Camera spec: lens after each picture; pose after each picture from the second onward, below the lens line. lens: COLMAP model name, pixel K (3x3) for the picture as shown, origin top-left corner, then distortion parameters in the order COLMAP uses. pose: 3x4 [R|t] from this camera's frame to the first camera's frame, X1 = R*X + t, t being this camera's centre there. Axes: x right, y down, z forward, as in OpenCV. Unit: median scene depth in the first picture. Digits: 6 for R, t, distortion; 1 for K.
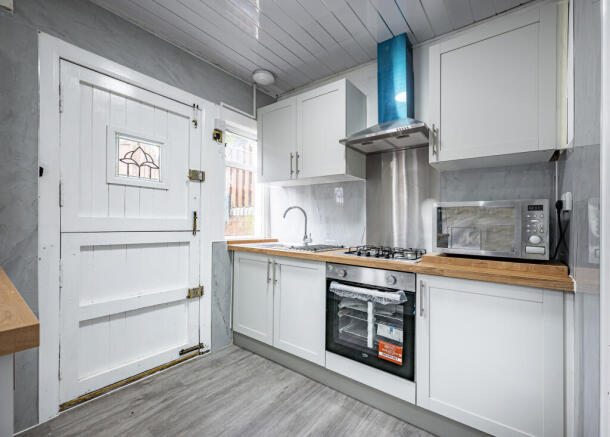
lens RADIAL K [[257.9, 0, 322.1], [0, 257.9, 224.2], [0, 0, 1]] dist [-0.007375, 0.000112]
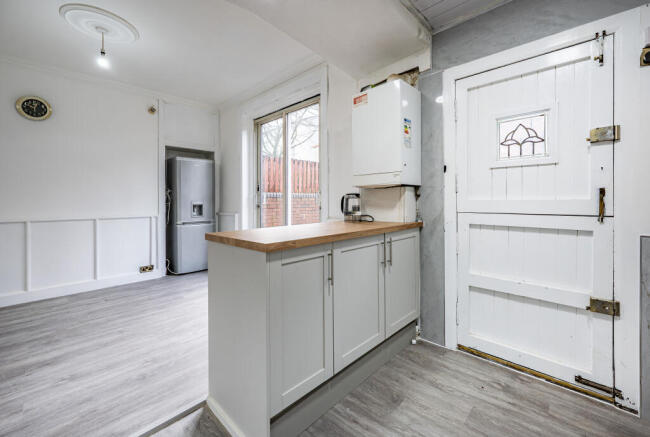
lens RADIAL K [[269.7, 0, 332.9], [0, 269.7, 200.3], [0, 0, 1]] dist [0.002087, -0.000869]
pose [[-0.120135, -0.014941, -0.992645, 0.360321], [0.000377, 0.999886, -0.015095, -0.006420], [0.992758, -0.002188, -0.120116, 0.440843]]
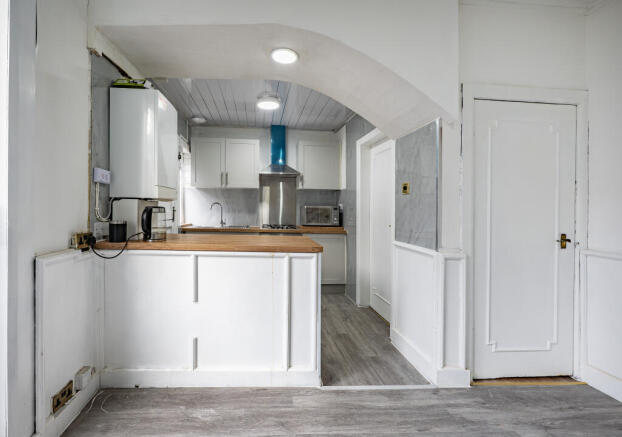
lens RADIAL K [[270.3, 0, 271.6], [0, 270.3, 209.4], [0, 0, 1]] dist [-0.000635, 0.001374]
pose [[0.780945, -0.001579, 0.624597, -1.242505], [-0.003706, 0.999967, 0.007162, -0.053276], [-0.624588, -0.007908, 0.780914, -0.735172]]
